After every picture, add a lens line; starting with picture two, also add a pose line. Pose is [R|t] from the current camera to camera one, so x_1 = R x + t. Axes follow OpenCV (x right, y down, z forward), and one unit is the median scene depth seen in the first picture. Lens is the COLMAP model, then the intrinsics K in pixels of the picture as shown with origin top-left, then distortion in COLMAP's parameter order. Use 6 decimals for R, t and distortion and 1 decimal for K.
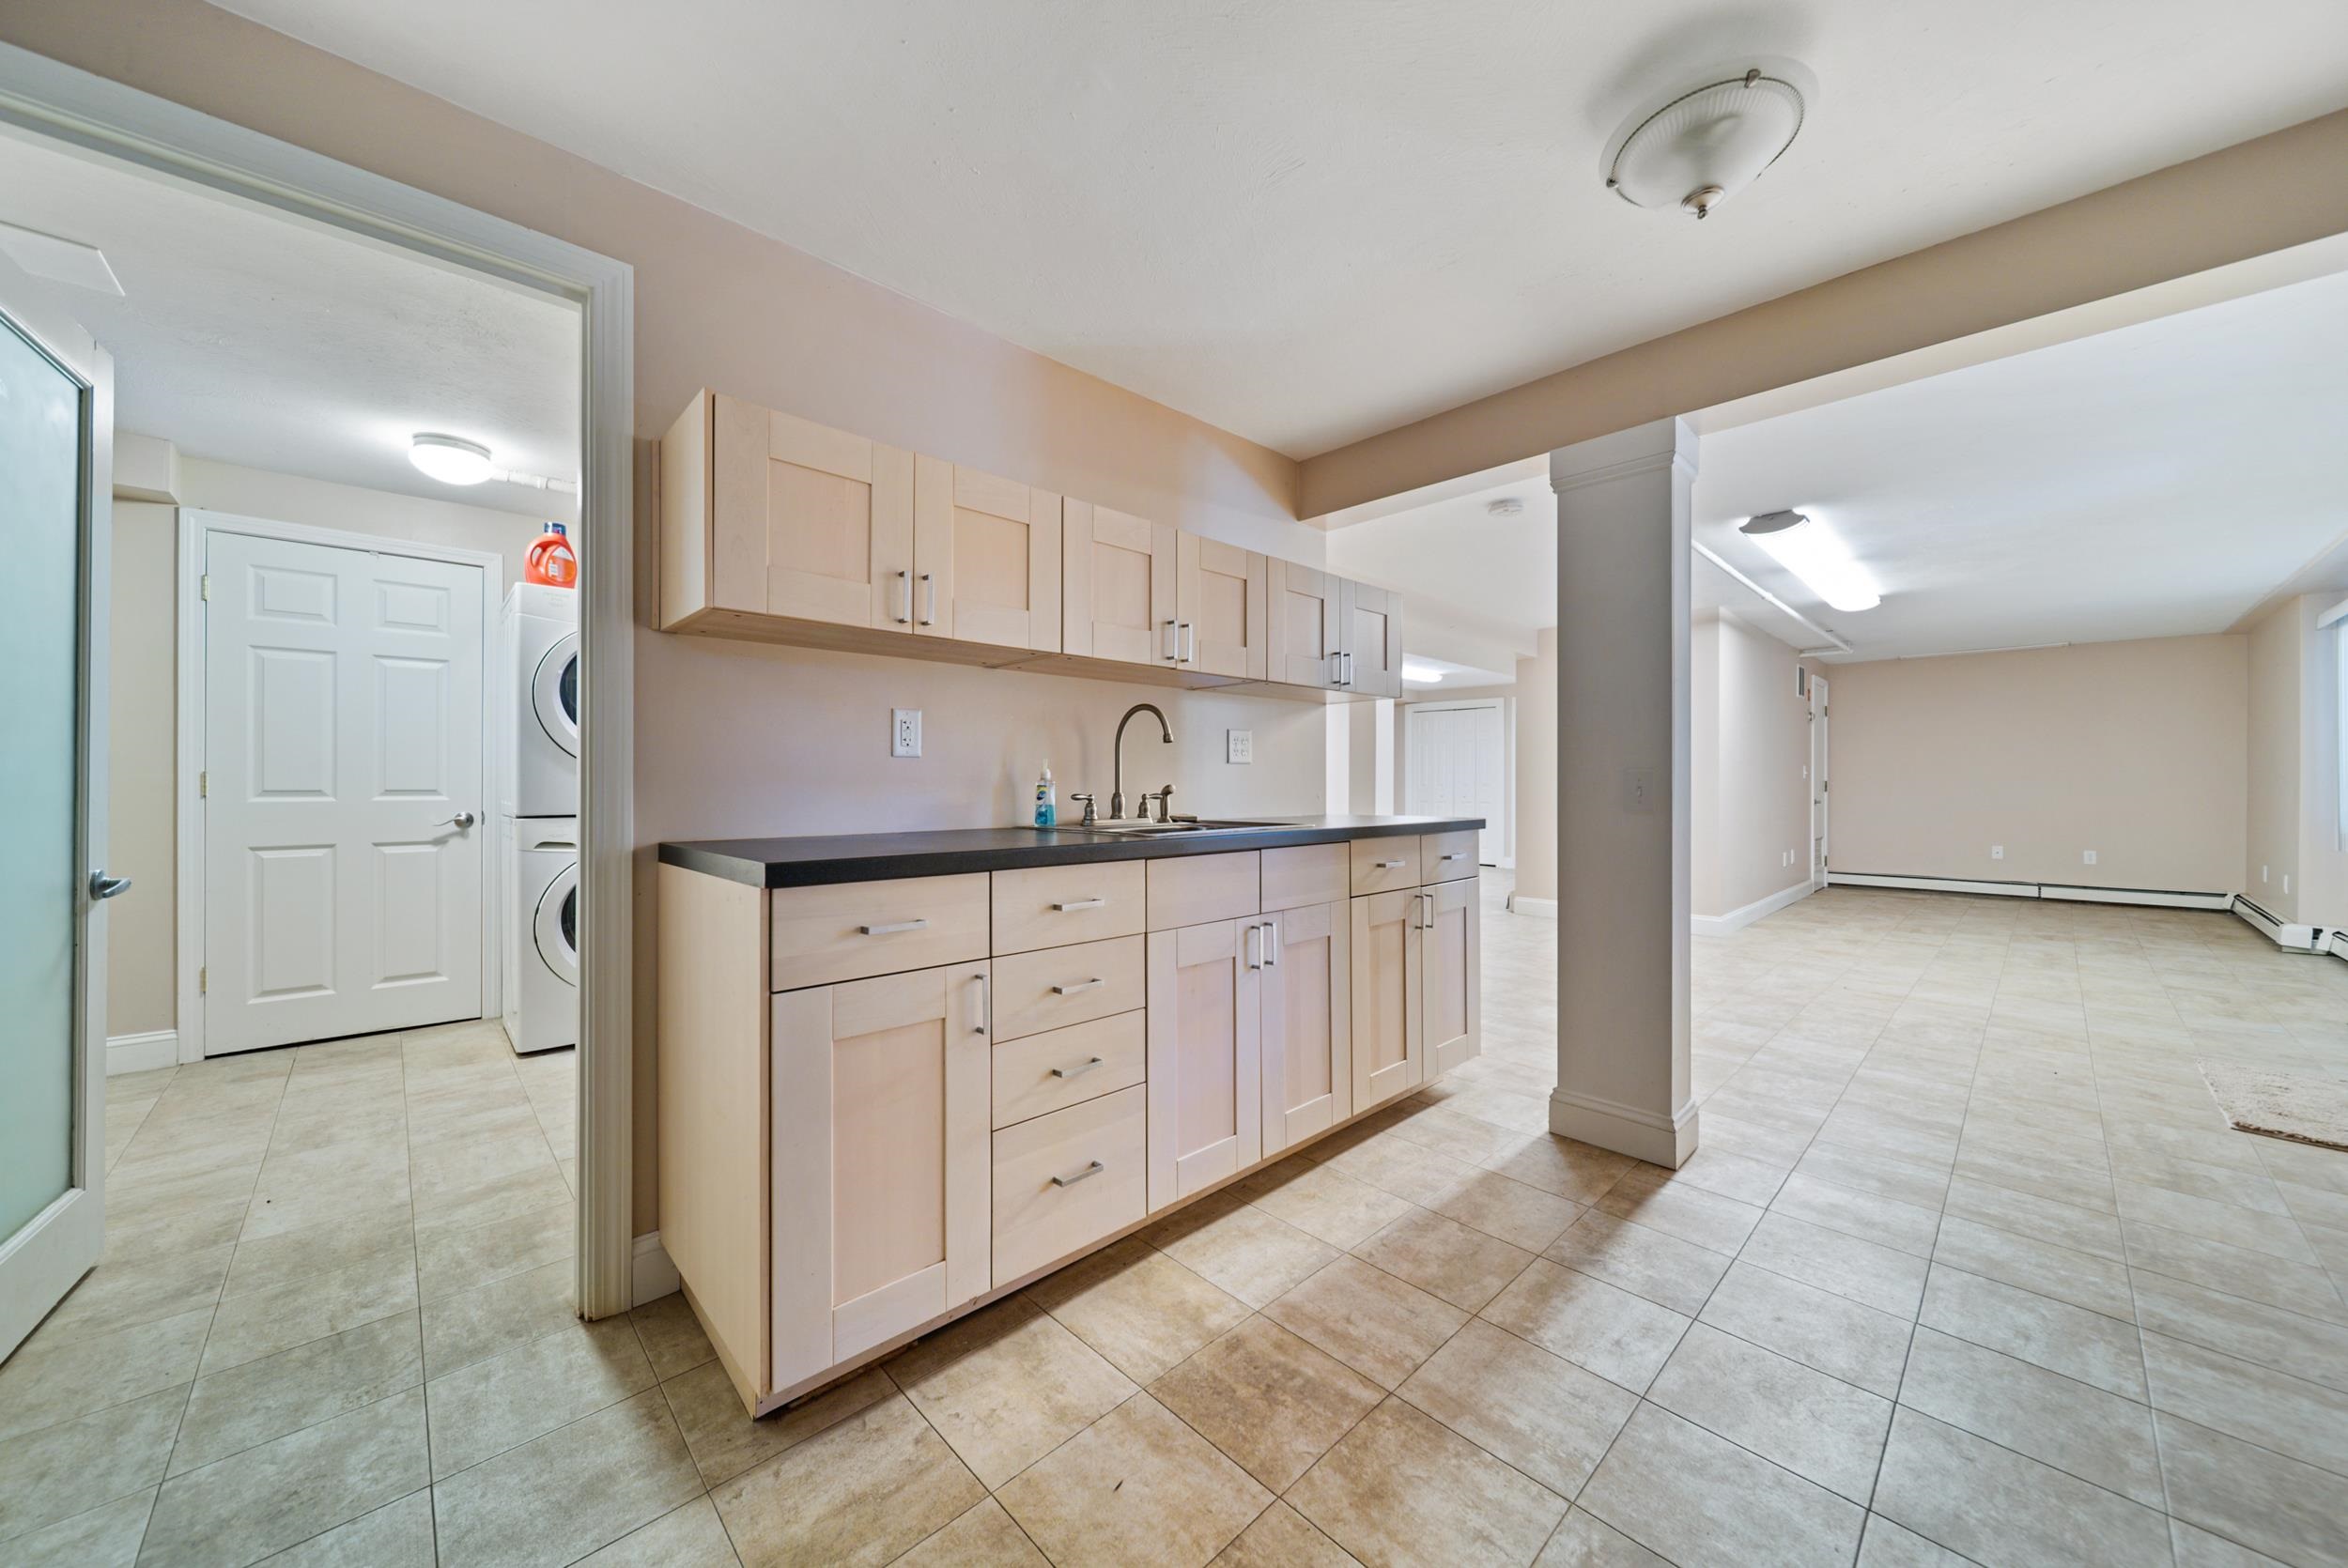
lens RADIAL K [[837.0, 0, 1172.6], [0, 837.0, 785.4], [0, 0, 1]] dist [-0.000197, -0.000795]
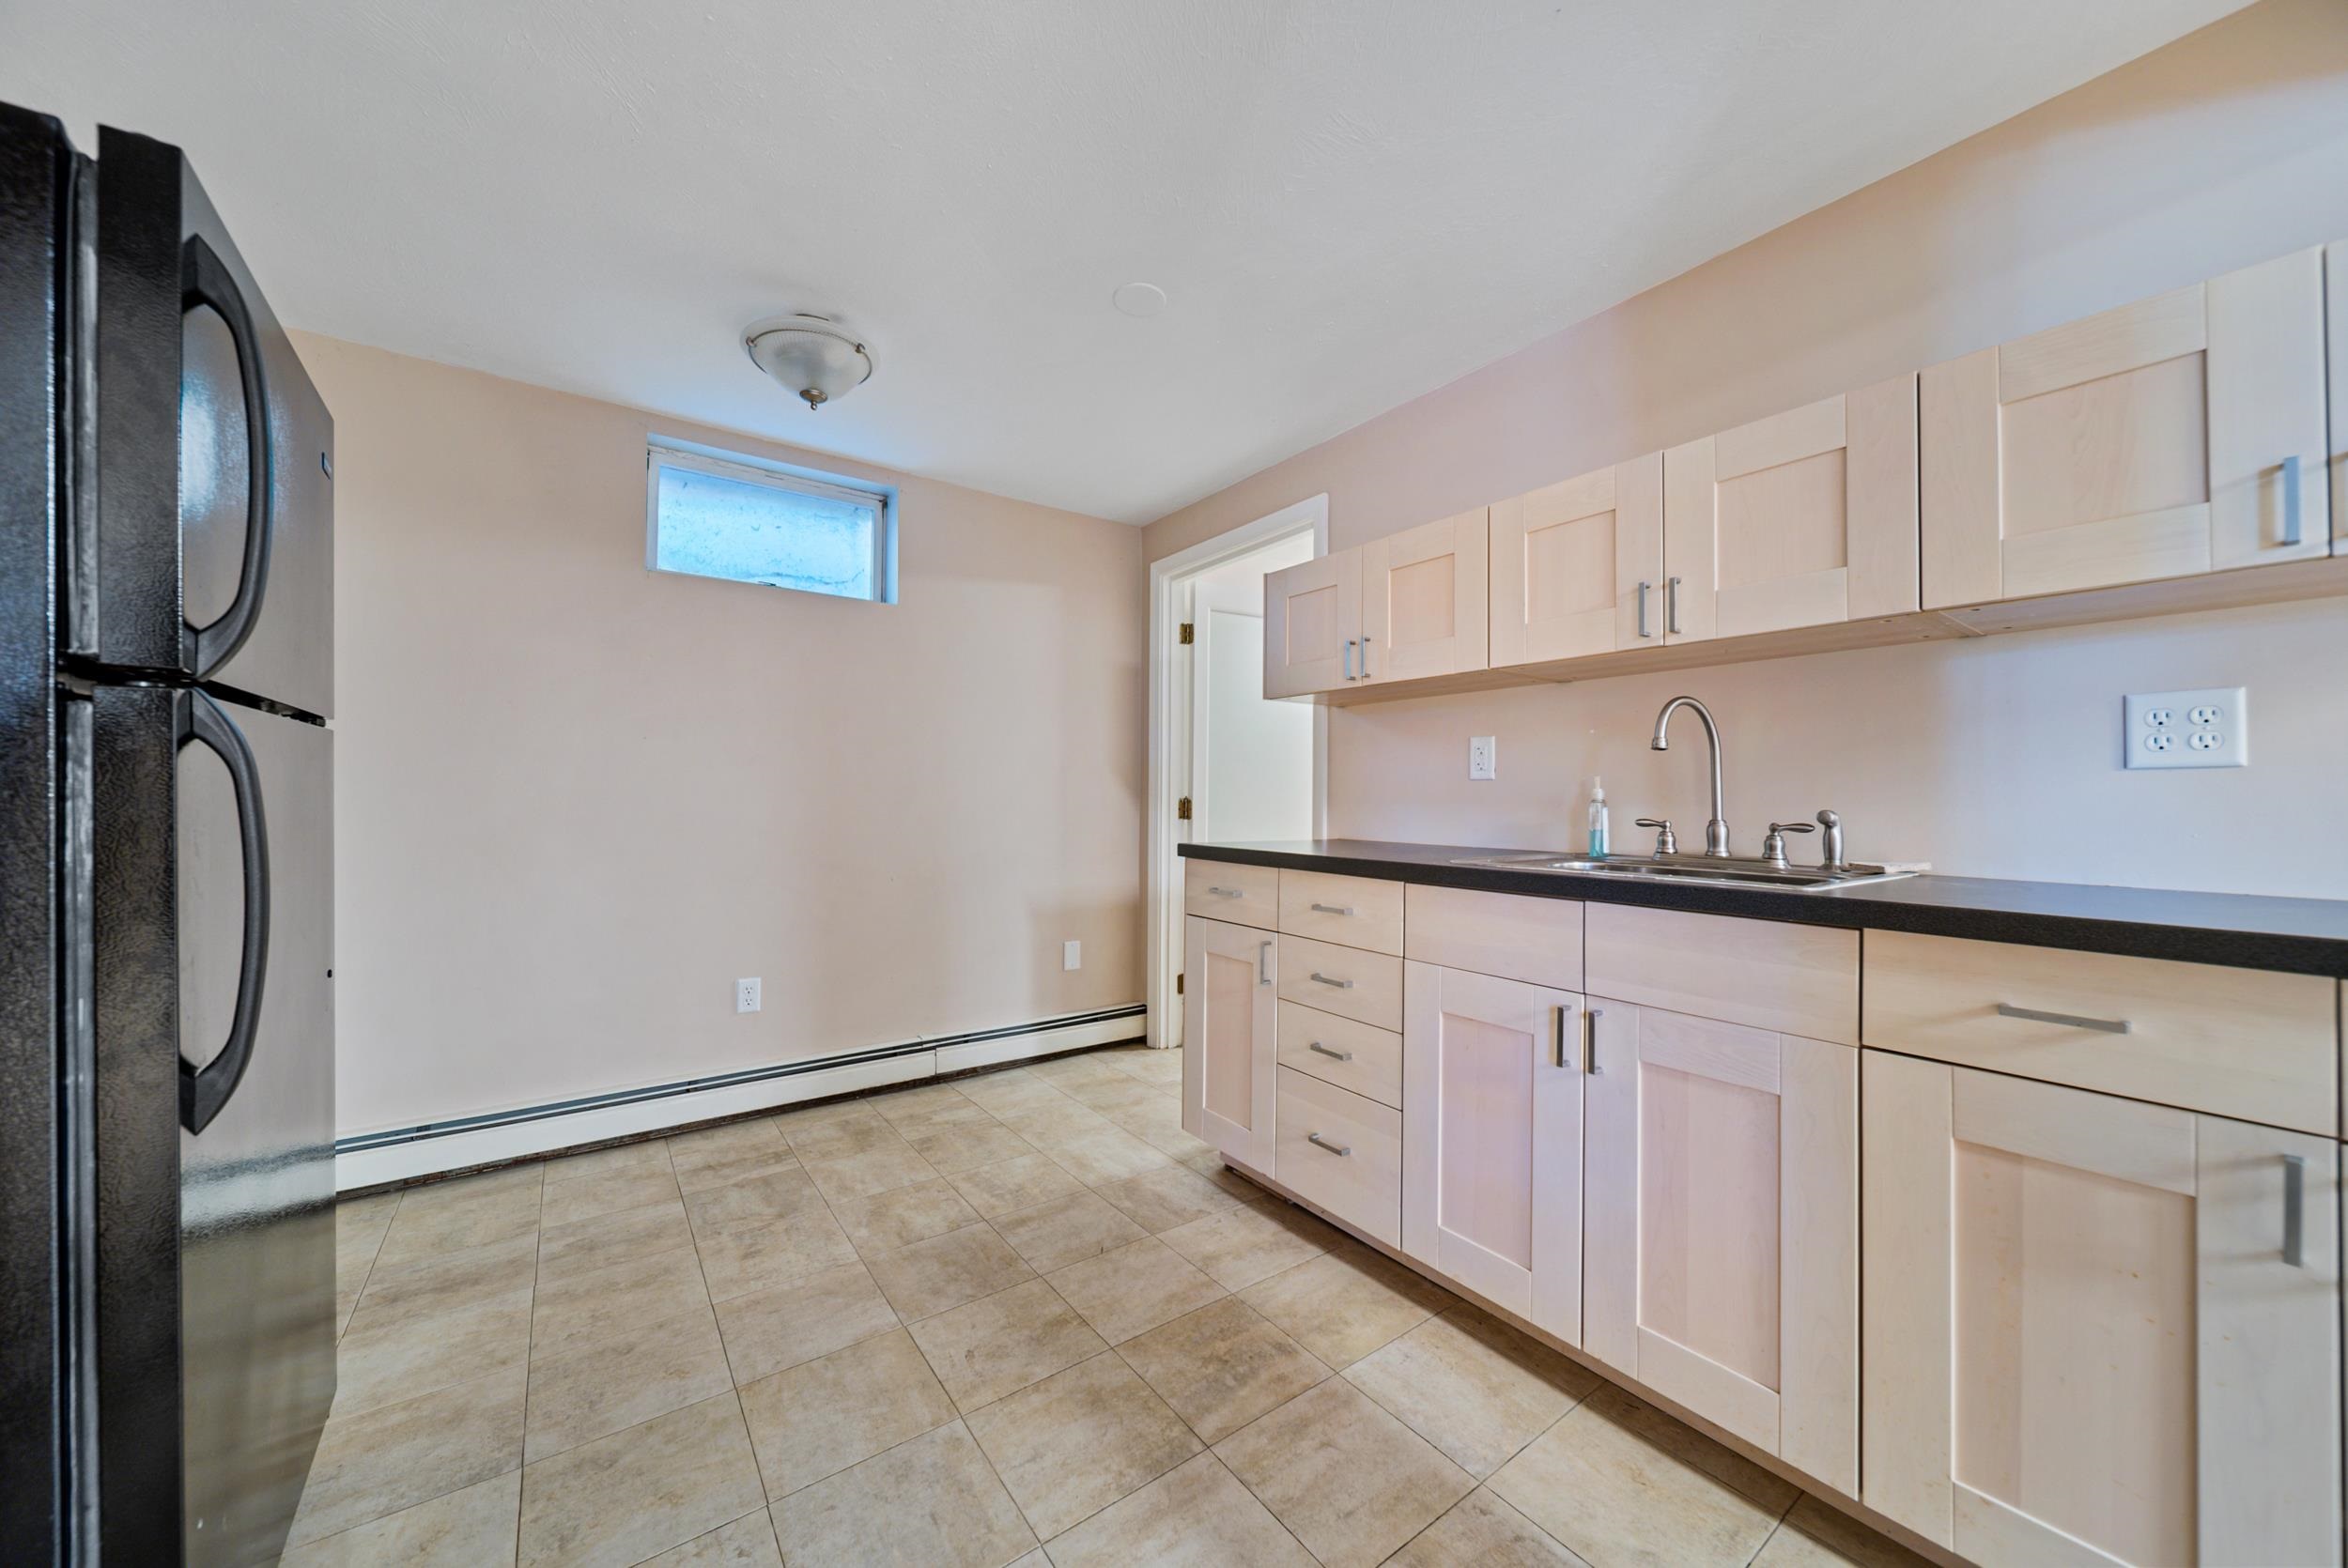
lens RADIAL K [[837.0, 0, 1173.9], [0, 837.0, 788.0], [0, 0, 1]] dist [-0.000197, -0.000795]
pose [[-0.140060, -0.010724, -0.990085, 1.075524], [-0.009846, 0.999907, -0.009438, -0.010407], [0.990094, 0.008426, -0.140153, 0.964604]]
